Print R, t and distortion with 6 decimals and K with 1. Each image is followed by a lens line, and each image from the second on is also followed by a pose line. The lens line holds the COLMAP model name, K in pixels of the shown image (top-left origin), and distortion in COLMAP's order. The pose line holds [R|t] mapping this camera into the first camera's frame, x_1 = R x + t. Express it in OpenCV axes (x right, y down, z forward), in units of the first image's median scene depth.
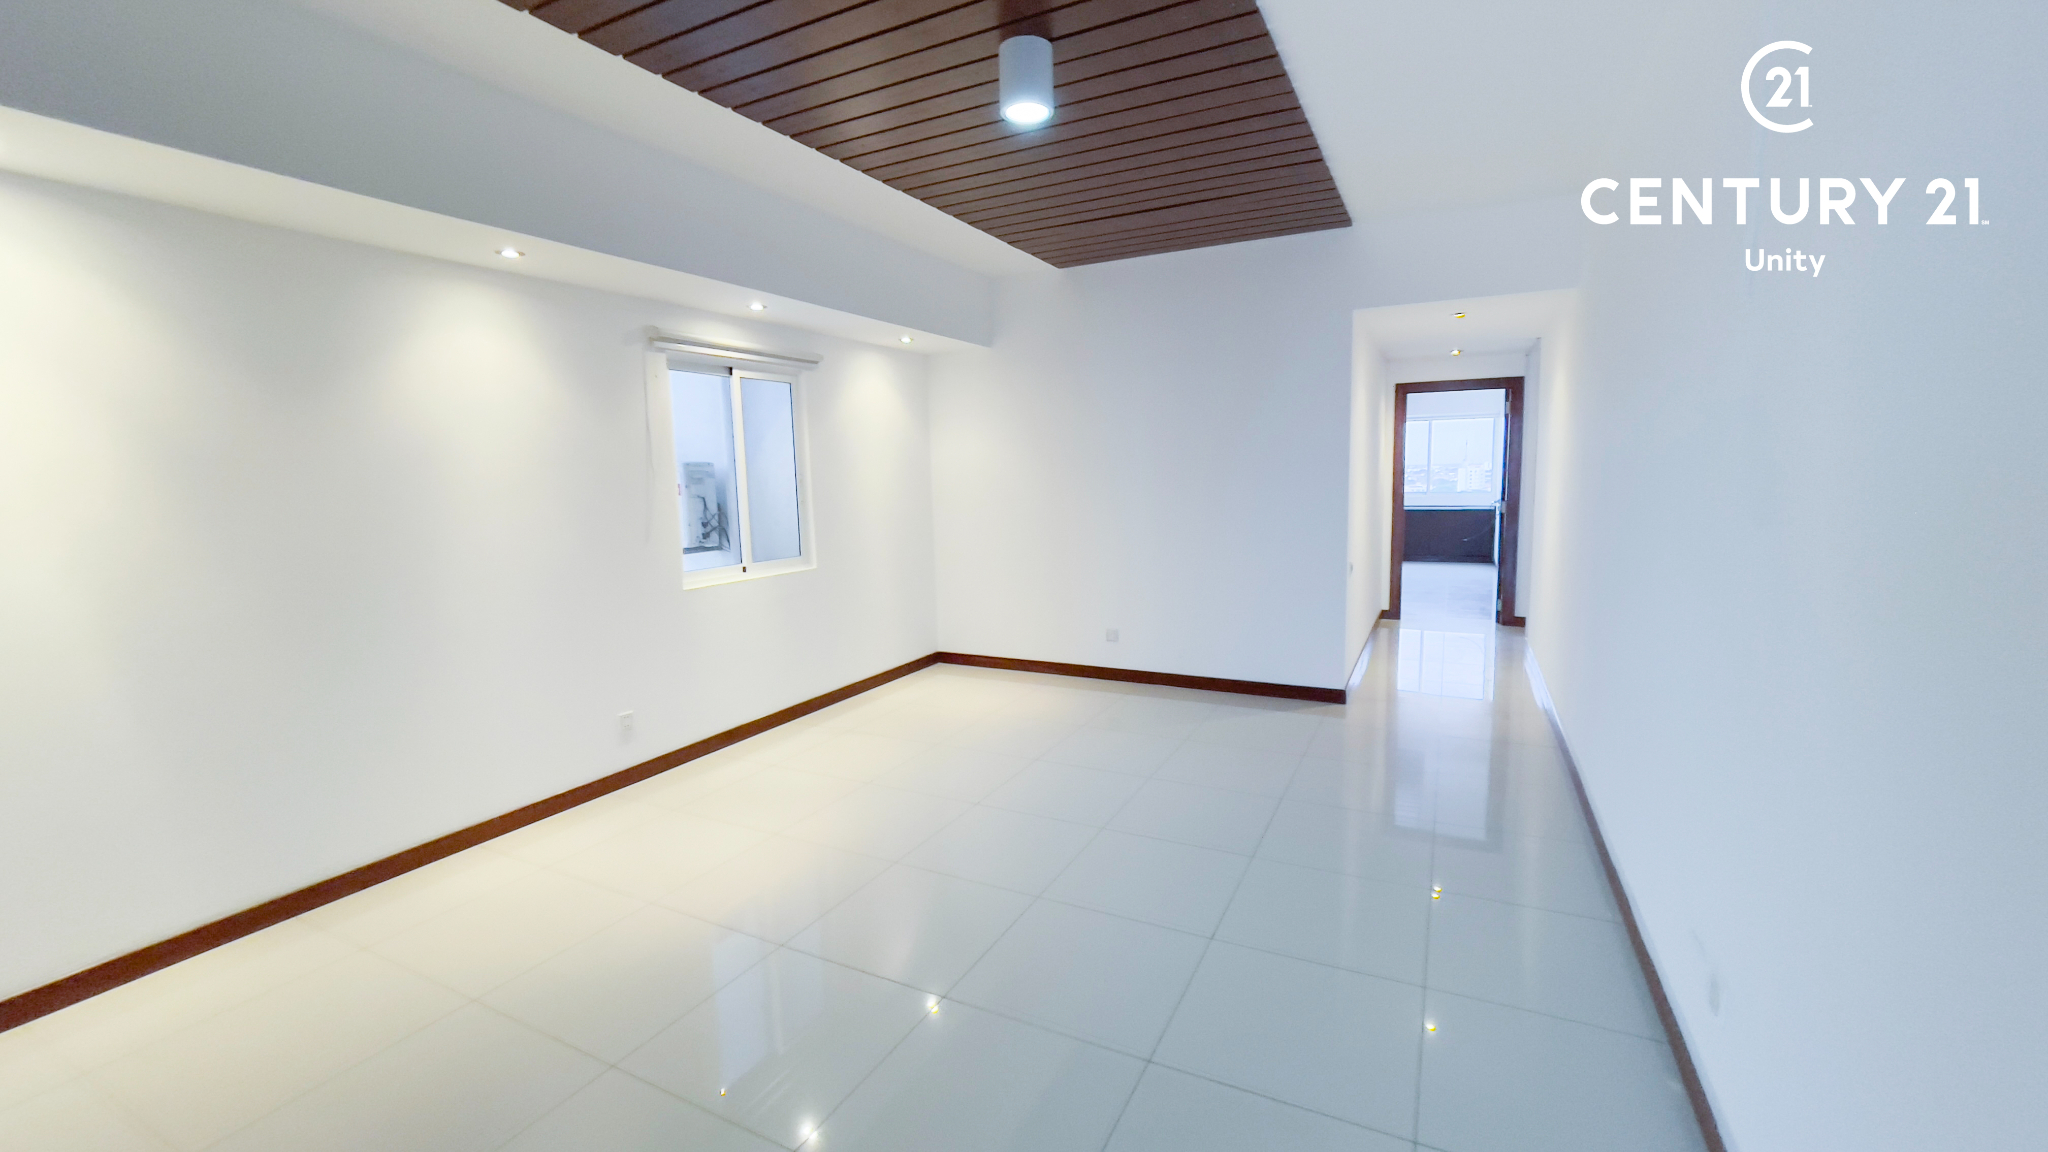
lens RADIAL K [[847.5, 0, 1024.0], [0, 847.5, 576.0], [0, 0, 1]] dist [-0.025147, 0.000062]
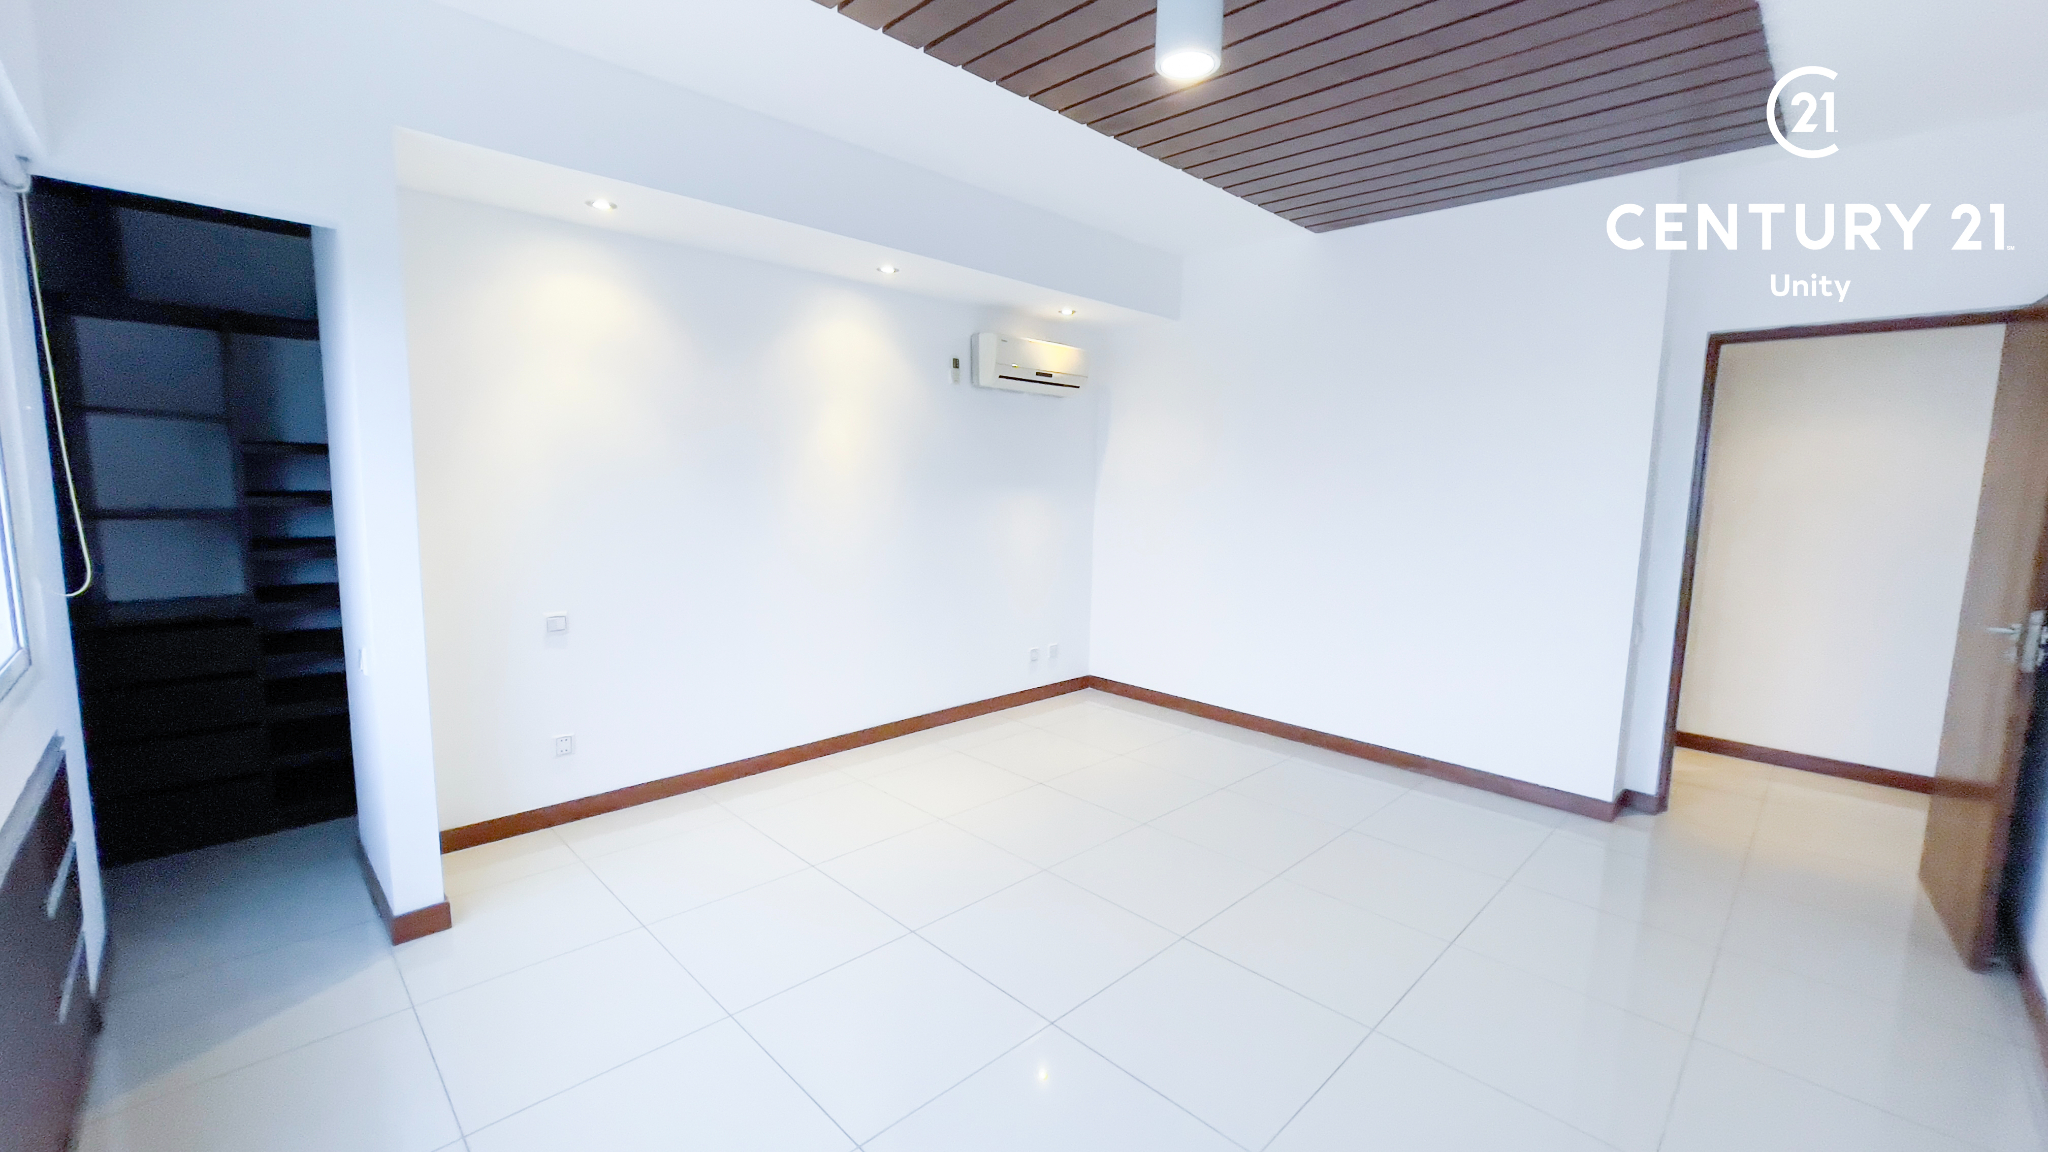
lens RADIAL K [[837.1, 0, 1024.0], [0, 837.1, 576.0], [0, 0, 1]] dist [-0.008416, 0.000055]
pose [[0.943292, 0.089187, -0.319758, 0.099820], [-0.085017, 0.996013, 0.027006, -0.027688], [0.320892, 0.001710, 0.947114, 0.180138]]
